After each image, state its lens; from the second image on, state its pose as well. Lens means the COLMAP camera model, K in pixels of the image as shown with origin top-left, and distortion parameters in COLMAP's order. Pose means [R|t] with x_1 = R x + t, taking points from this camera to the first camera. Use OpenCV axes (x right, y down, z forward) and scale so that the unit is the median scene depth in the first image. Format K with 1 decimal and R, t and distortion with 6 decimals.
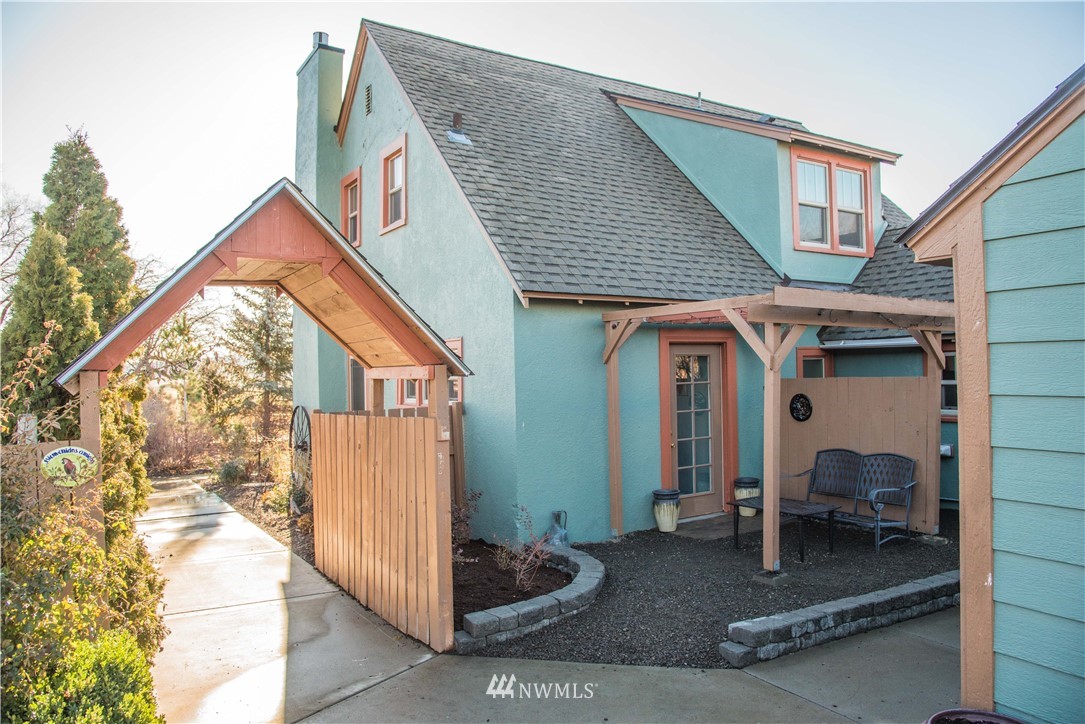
lens RADIAL K [[767.3, 0, 543.1], [0, 767.3, 340.5], [0, 0, 1]] dist [-0.087506, 0.001315]
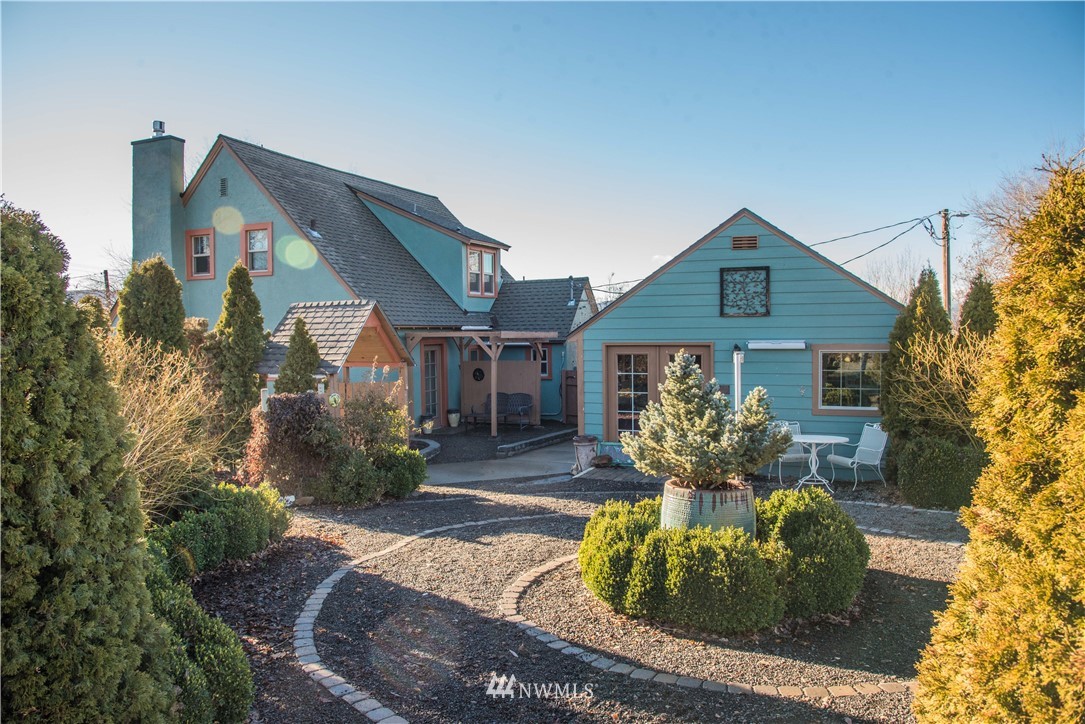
lens RADIAL K [[767.3, 0, 543.1], [0, 767.3, 340.5], [0, 0, 1]] dist [-0.087506, 0.001315]
pose [[0.822636, 0.003524, 0.568557, -0.606610], [-0.026529, 0.999130, 0.032192, -0.069750], [-0.567949, -0.041565, 0.822014, -0.724414]]
